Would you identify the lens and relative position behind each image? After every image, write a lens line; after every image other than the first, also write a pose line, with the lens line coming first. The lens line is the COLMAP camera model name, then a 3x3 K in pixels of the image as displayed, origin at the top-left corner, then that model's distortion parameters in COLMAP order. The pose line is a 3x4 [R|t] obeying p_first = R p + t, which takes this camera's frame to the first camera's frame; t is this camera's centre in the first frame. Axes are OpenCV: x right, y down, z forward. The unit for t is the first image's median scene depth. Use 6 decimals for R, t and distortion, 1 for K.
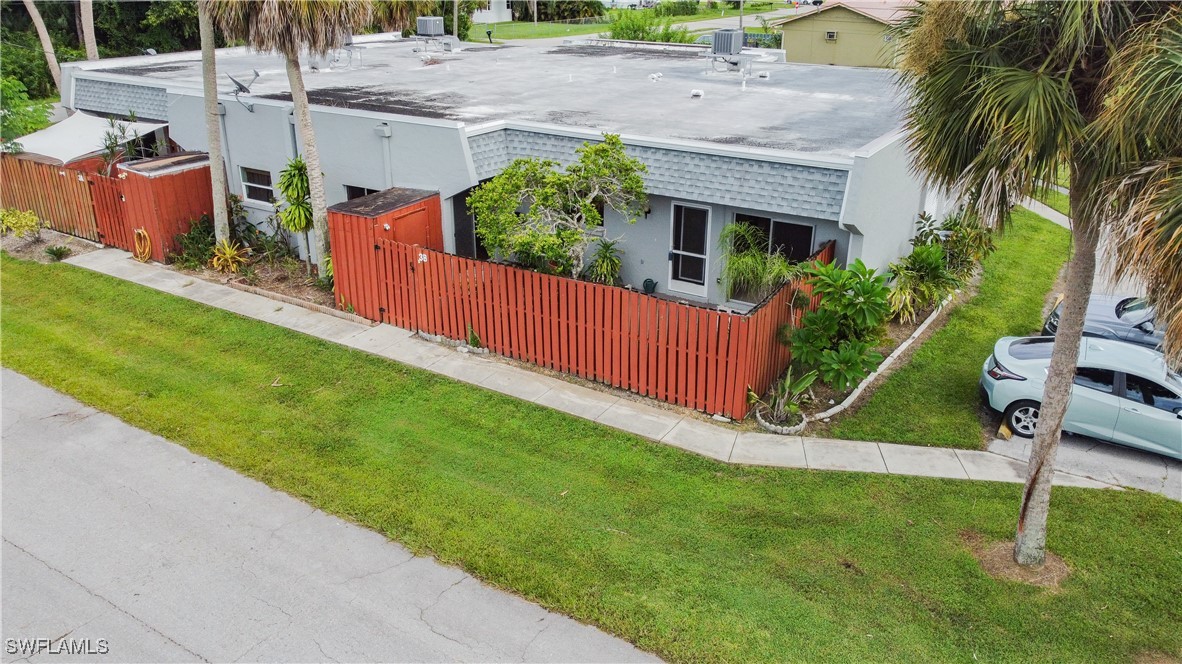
lens RADIAL K [[897.3, 0, 591.0], [0, 897.3, 332.0], [0, 0, 1]] dist [-0.002591, -0.004539]
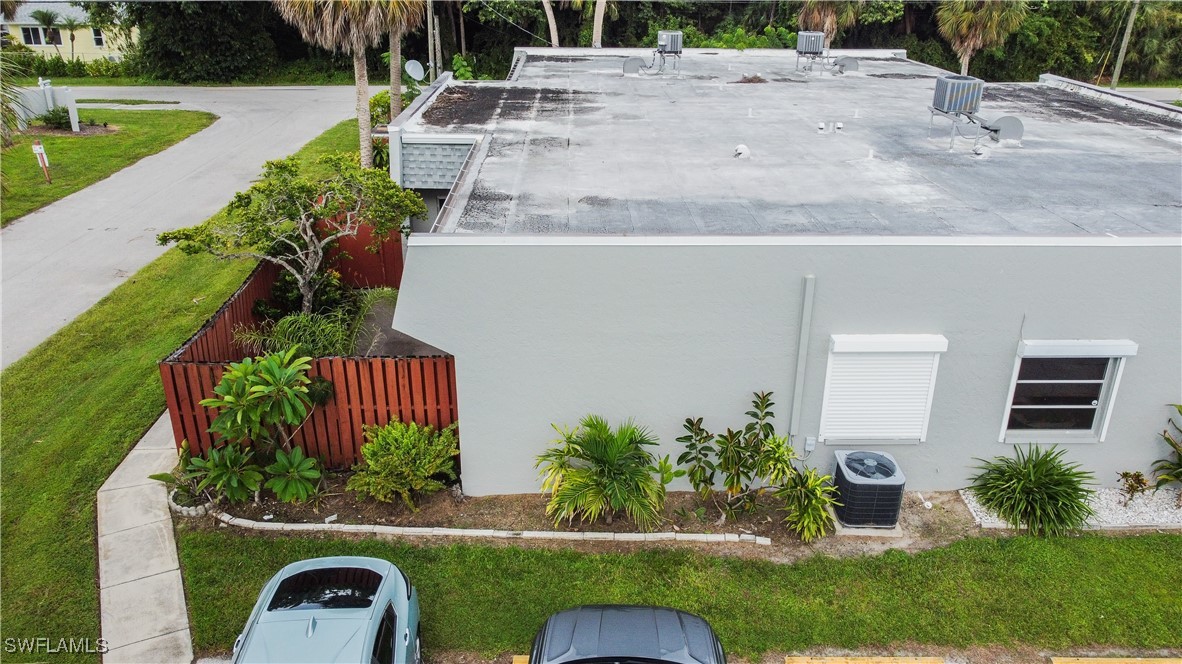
lens RADIAL K [[878.8, 0, 575.9], [0, 878.8, 337.0], [0, 0, 1]] dist [-0.004076, -0.000375]
pose [[0.538502, 0.328501, -0.775953, 0.862785], [-0.326093, 0.930368, 0.167568, -0.260662], [0.776968, 0.162797, 0.608126, 0.626446]]
